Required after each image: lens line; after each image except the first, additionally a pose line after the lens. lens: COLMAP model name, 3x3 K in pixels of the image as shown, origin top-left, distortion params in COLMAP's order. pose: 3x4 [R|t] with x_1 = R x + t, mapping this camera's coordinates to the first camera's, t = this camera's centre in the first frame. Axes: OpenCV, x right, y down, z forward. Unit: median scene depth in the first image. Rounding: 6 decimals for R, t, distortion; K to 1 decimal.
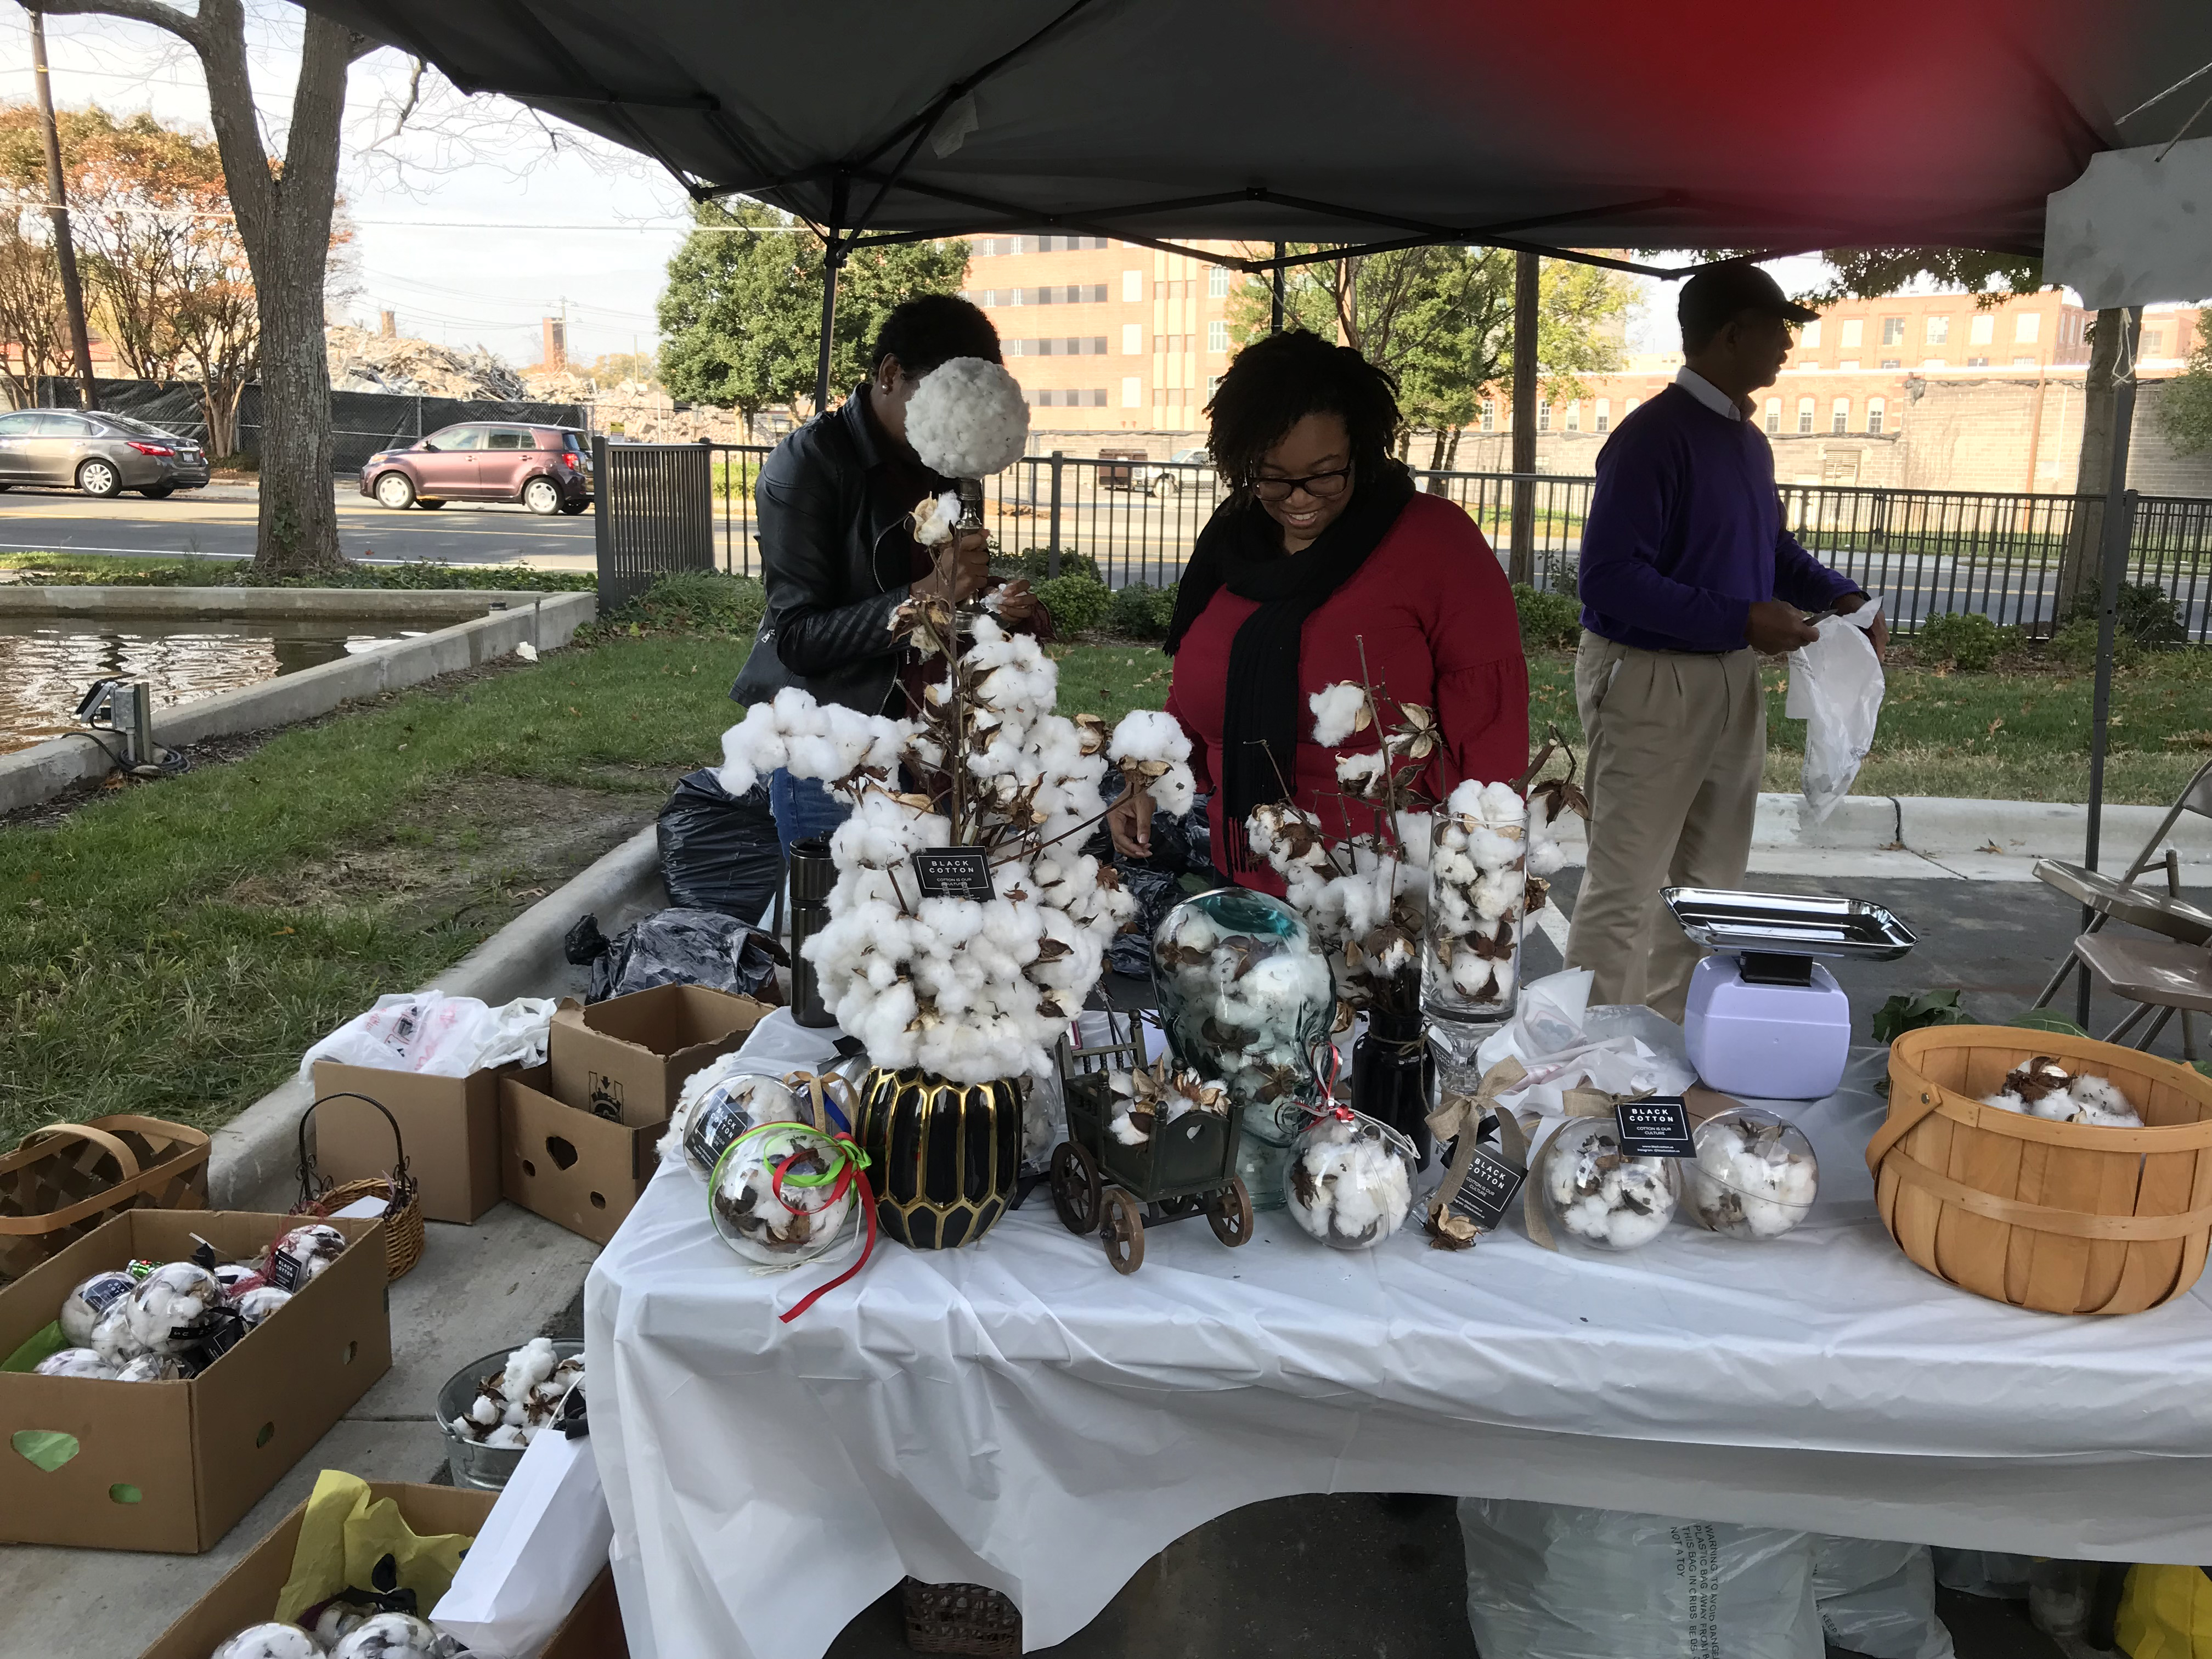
lens RADIAL K [[1786.9, 0, 1094.4], [0, 1786.9, 814.4], [0, 0, 1]] dist [-0.003102, -0.016881]
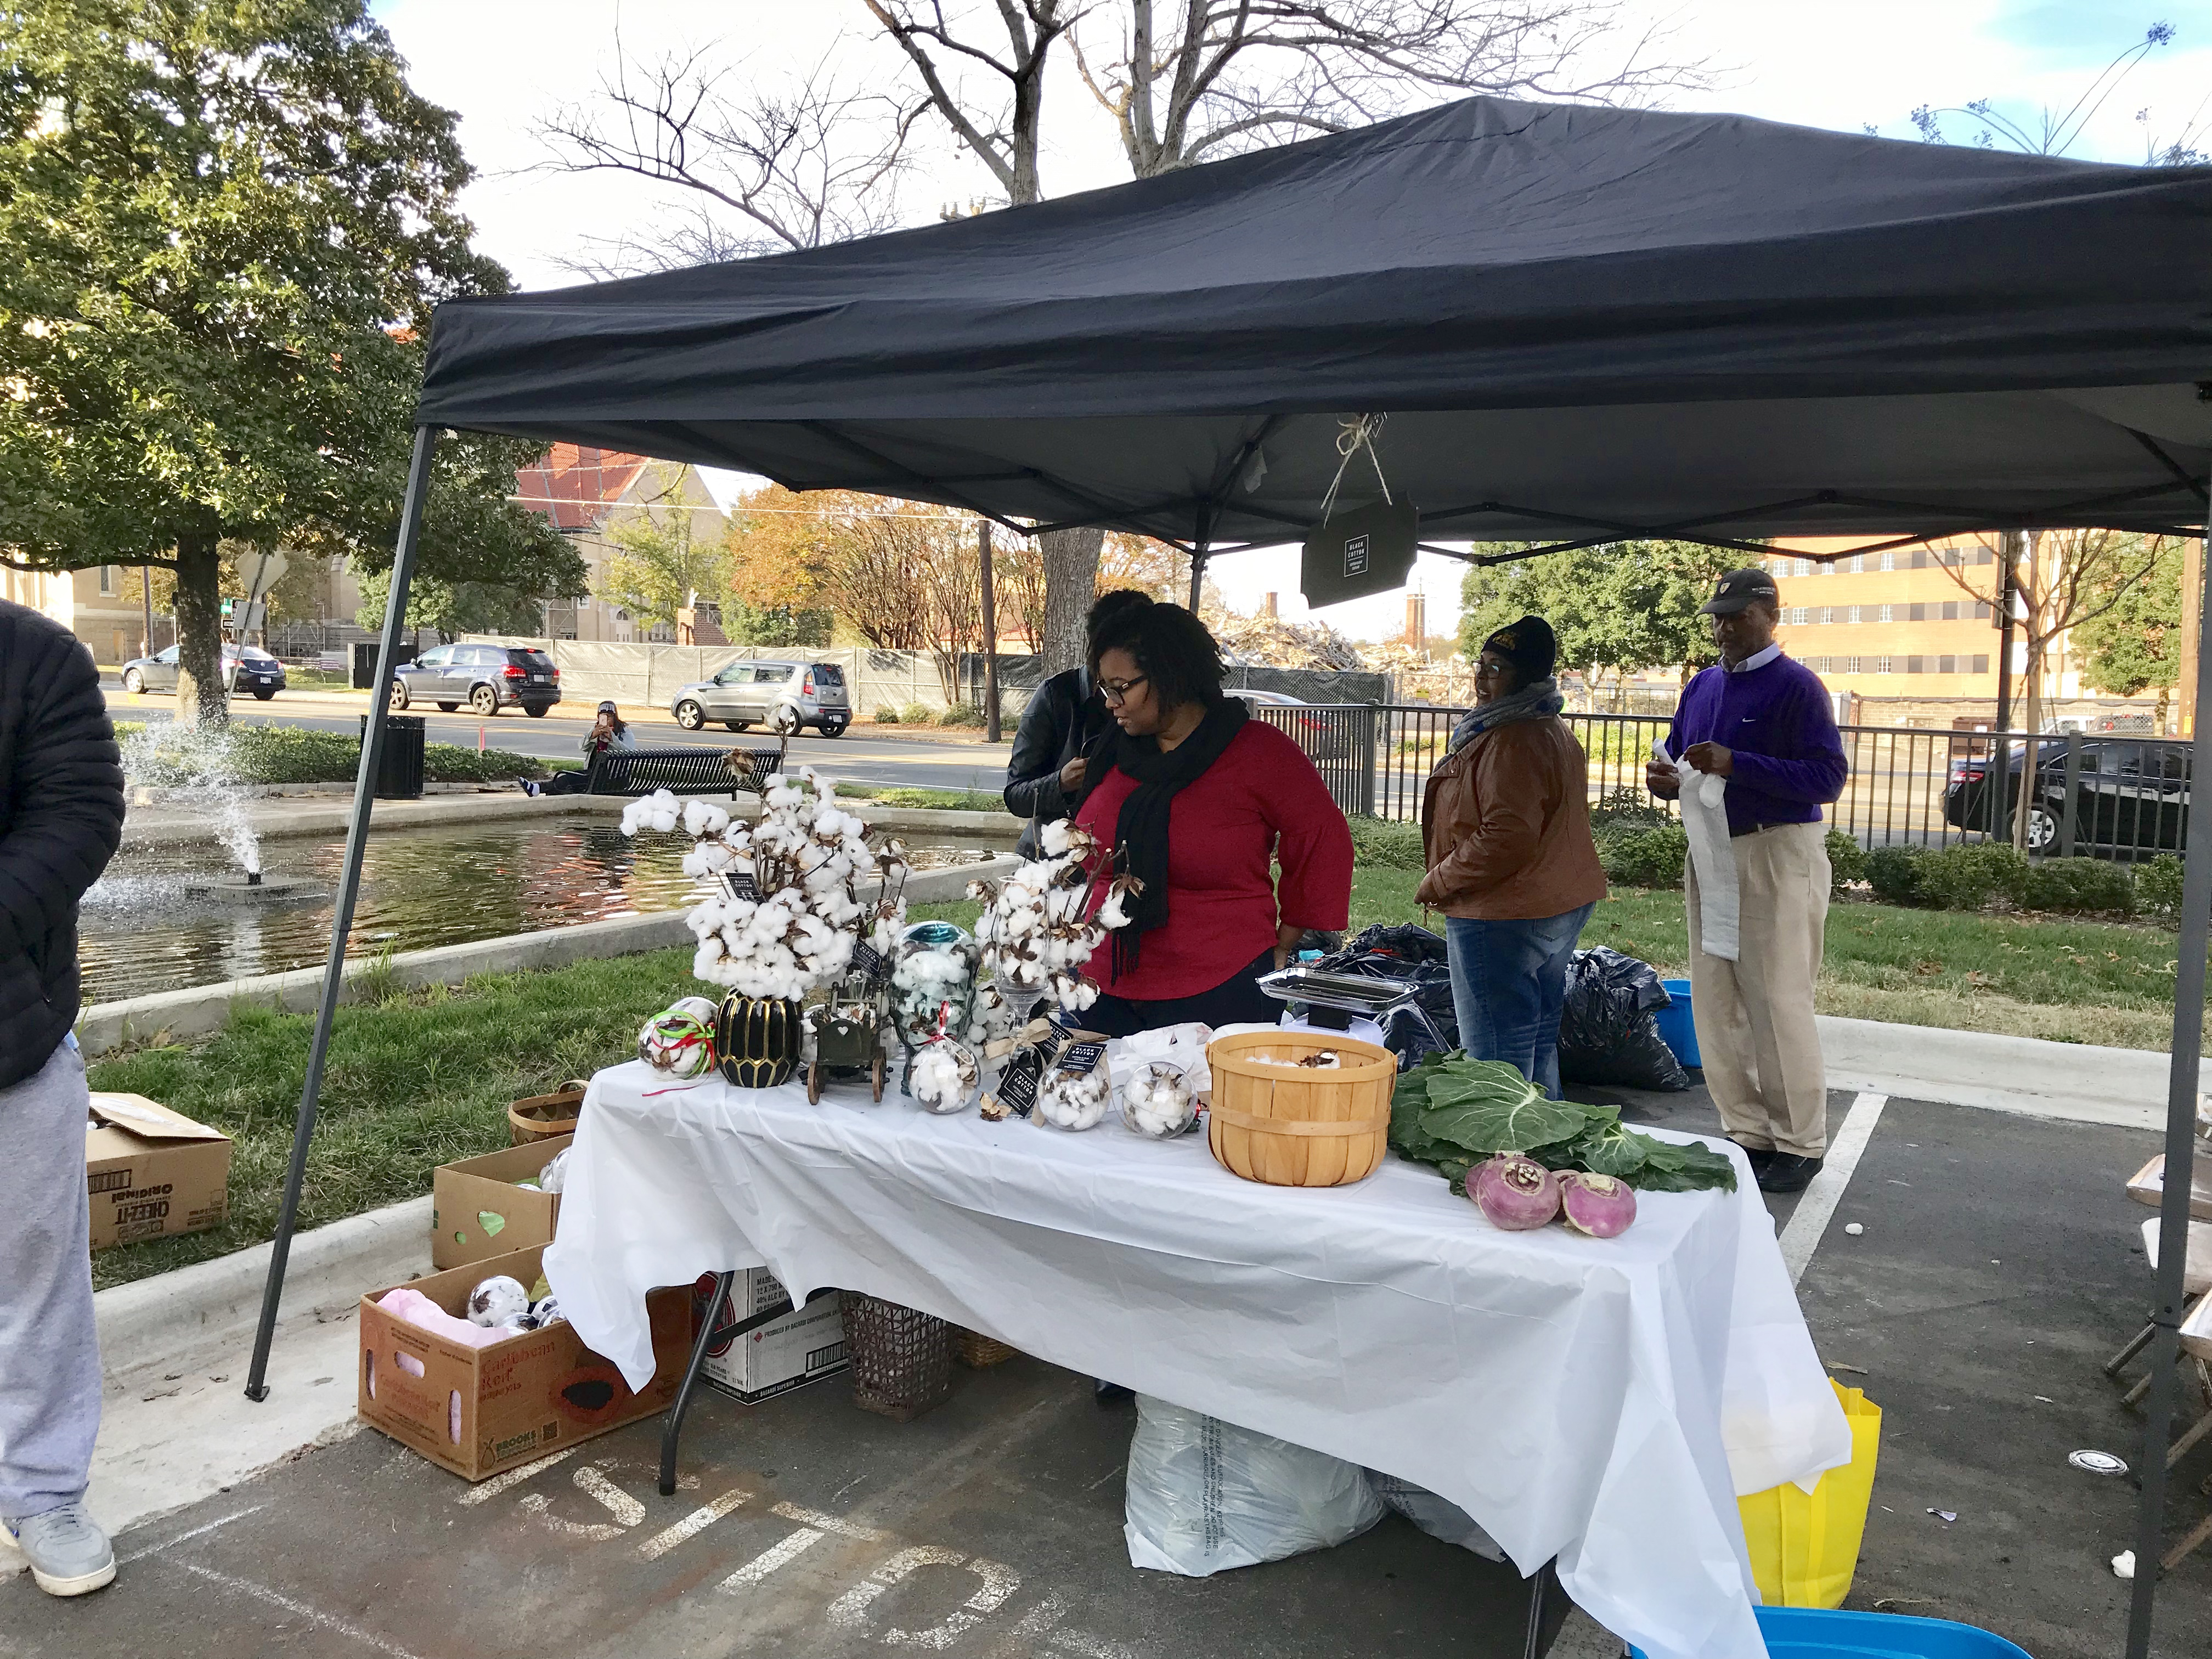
lens RADIAL K [[1786.9, 0, 1113.7], [0, 1786.9, 820.7], [0, 0, 1]] dist [-0.003102, -0.016881]
pose [[0.894582, 0.029798, -0.445910, 0.053582], [-0.093203, 0.988274, -0.120941, 0.007331], [0.437078, 0.149752, 0.886870, -0.028221]]
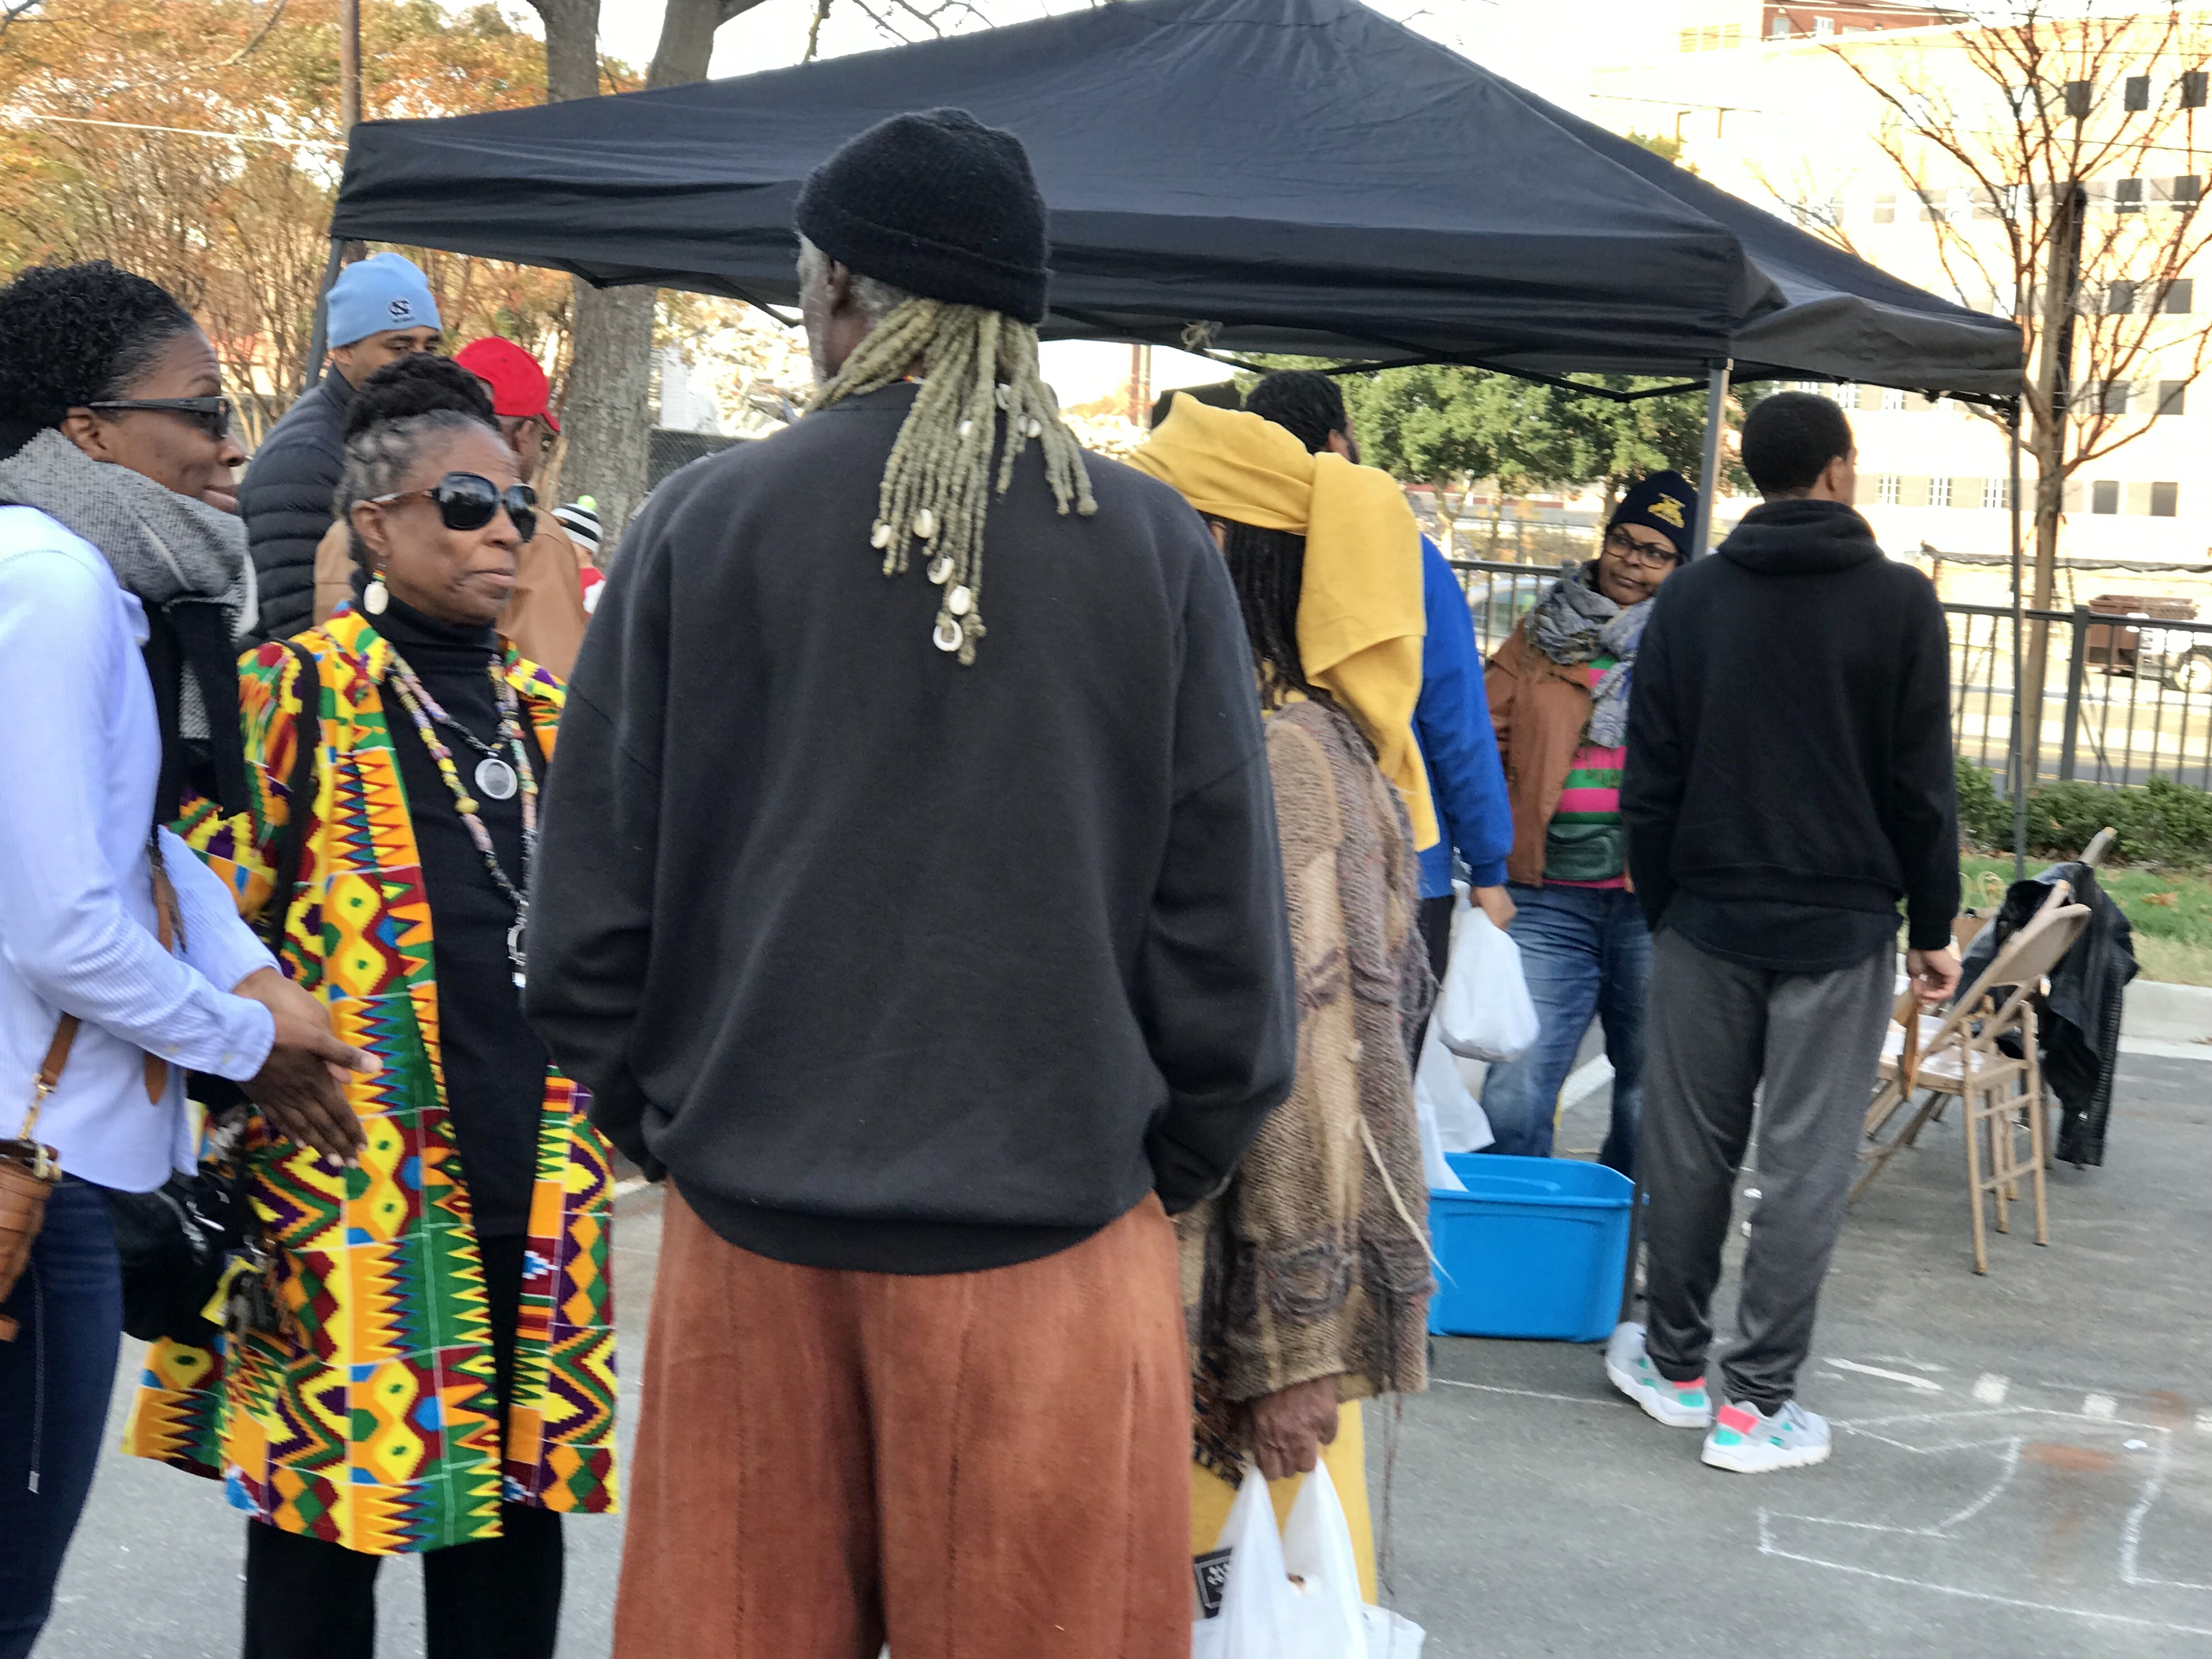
lens RADIAL K [[3663.1, 0, 1108.1], [0, 3663.1, 835.1], [0, 0, 1]] dist [0.066900, 0.000000]
pose [[0.954337, 0.066377, -0.291265, 0.088113], [-0.104346, 0.987657, -0.116812, 0.035746], [0.279917, 0.141870, 0.949484, -0.159614]]
